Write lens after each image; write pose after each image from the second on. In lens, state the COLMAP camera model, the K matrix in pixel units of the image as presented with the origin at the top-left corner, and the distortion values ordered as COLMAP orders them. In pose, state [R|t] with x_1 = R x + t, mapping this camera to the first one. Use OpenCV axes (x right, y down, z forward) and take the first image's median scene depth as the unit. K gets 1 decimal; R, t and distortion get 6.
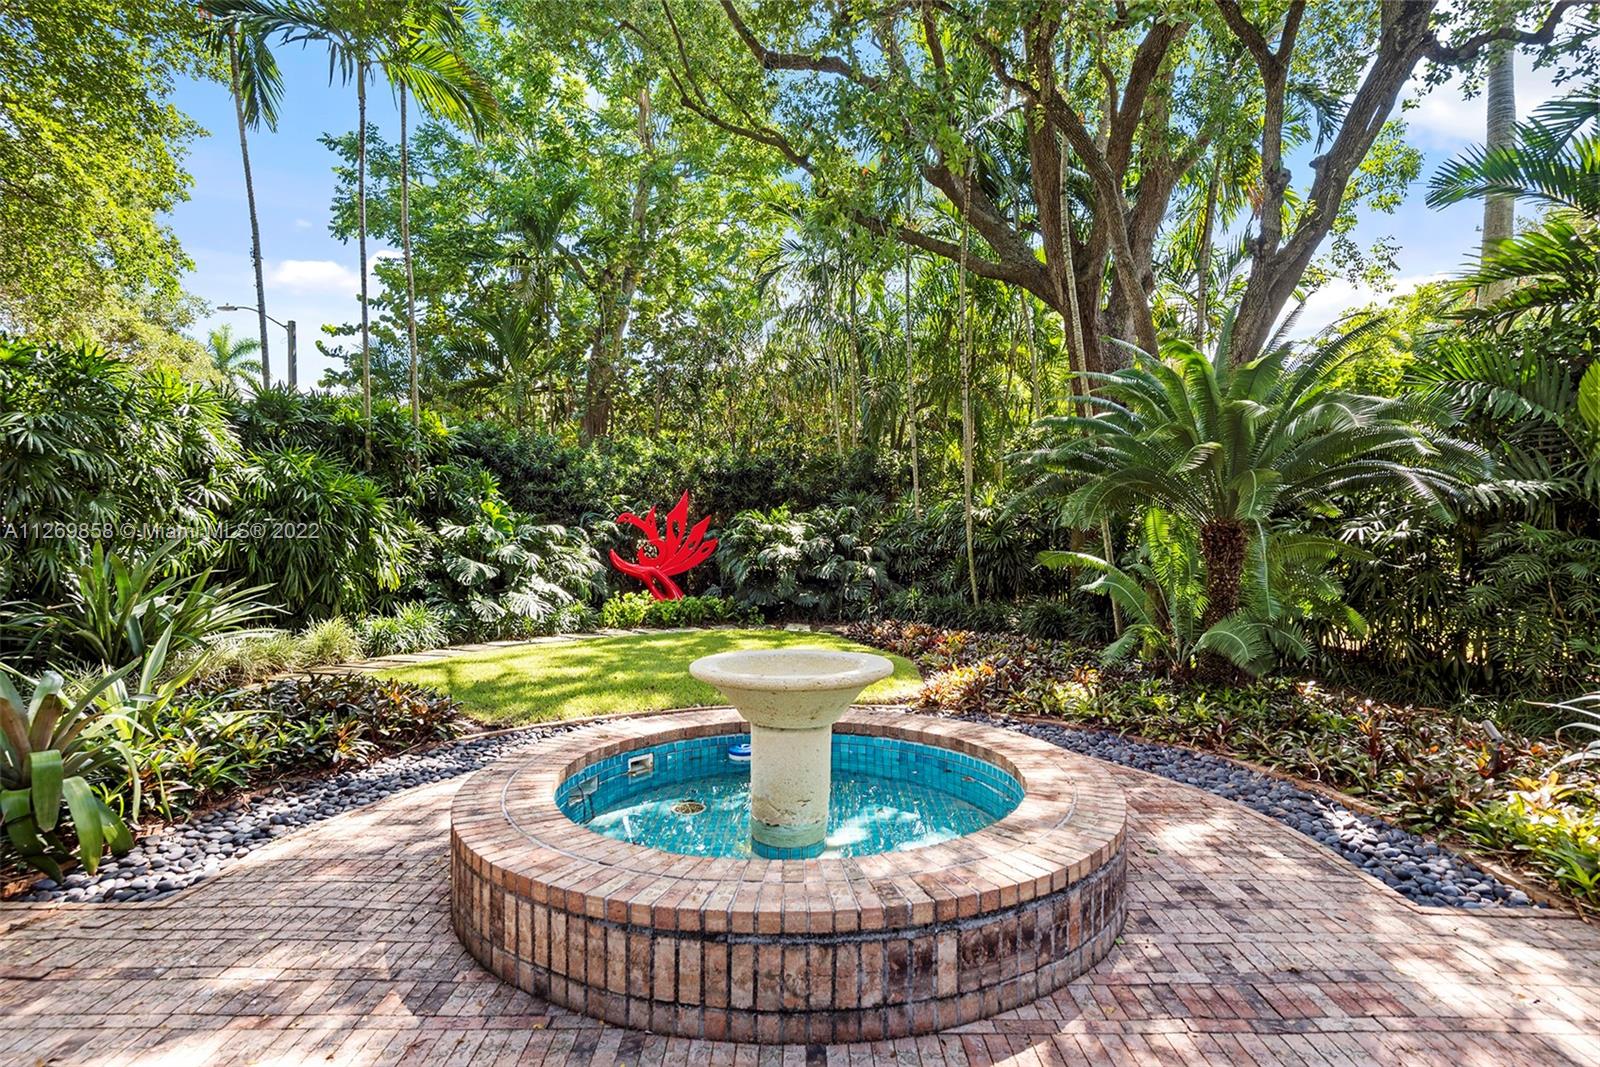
lens RADIAL K [[823.7, 0, 801.8], [0, 823.7, 532.1], [0, 0, 1]] dist [0.001864, 0.000426]
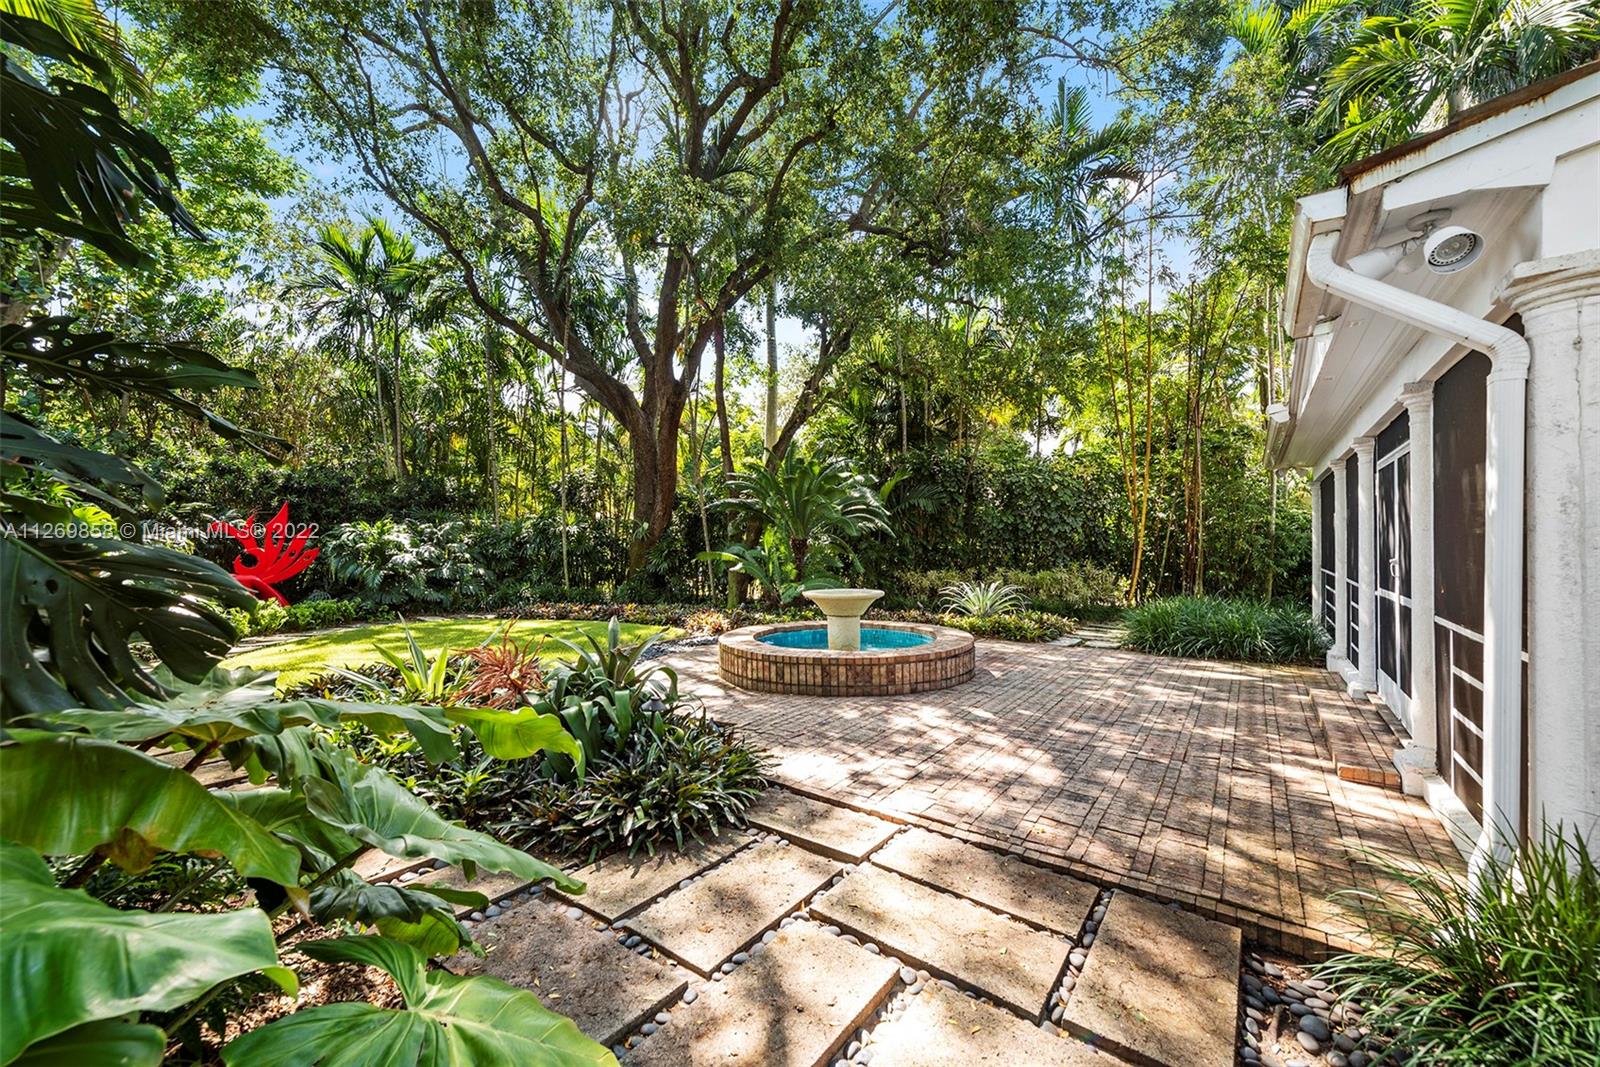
lens RADIAL K [[630.4, 0, 799.5], [0, 630.4, 530.8], [0, 0, 1]] dist [0.001839, -0.000112]
pose [[0.590738, 0.019243, 0.806634, -0.429006], [-0.000620, 0.999726, -0.023395, 0.006496], [-0.806863, 0.013320, 0.590588, 0.000329]]
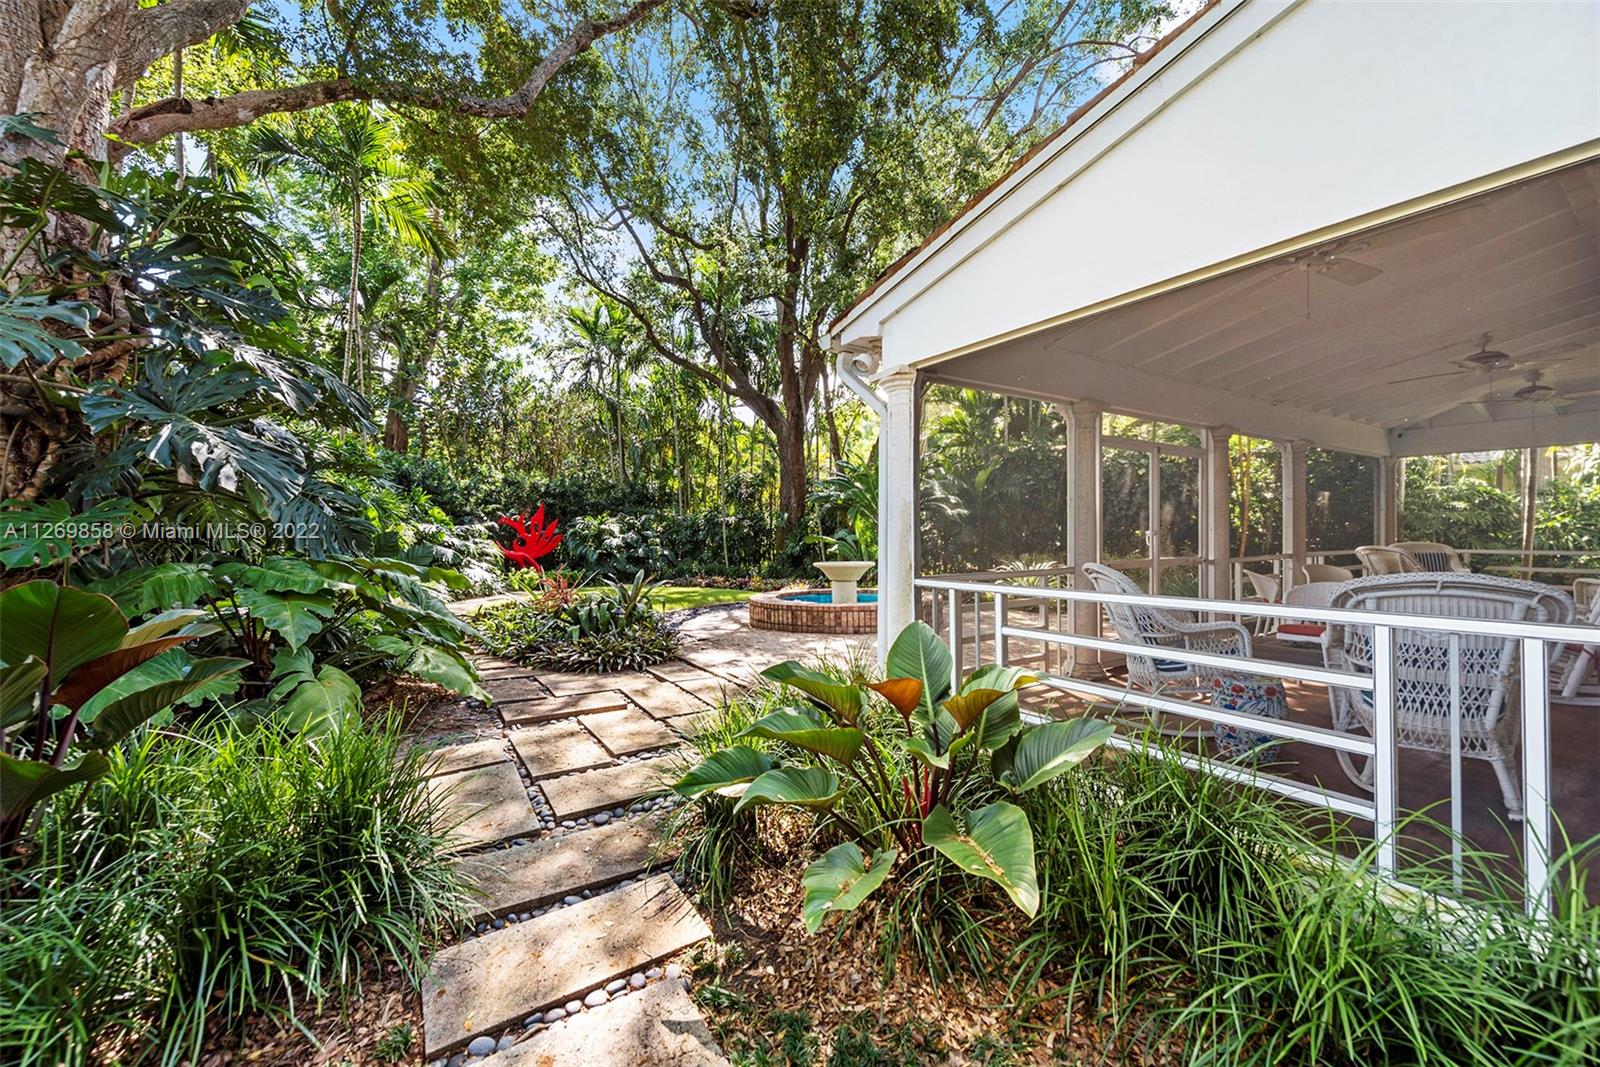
lens RADIAL K [[630.4, 0, 803.4], [0, 630.4, 533.4], [0, 0, 1]] dist [0.001839, -0.000112]
pose [[0.839587, 0.000263, 0.543225, -0.398256], [0.002232, 0.999990, -0.003933, 0.014723], [-0.543220, 0.004514, 0.839578, -0.279379]]
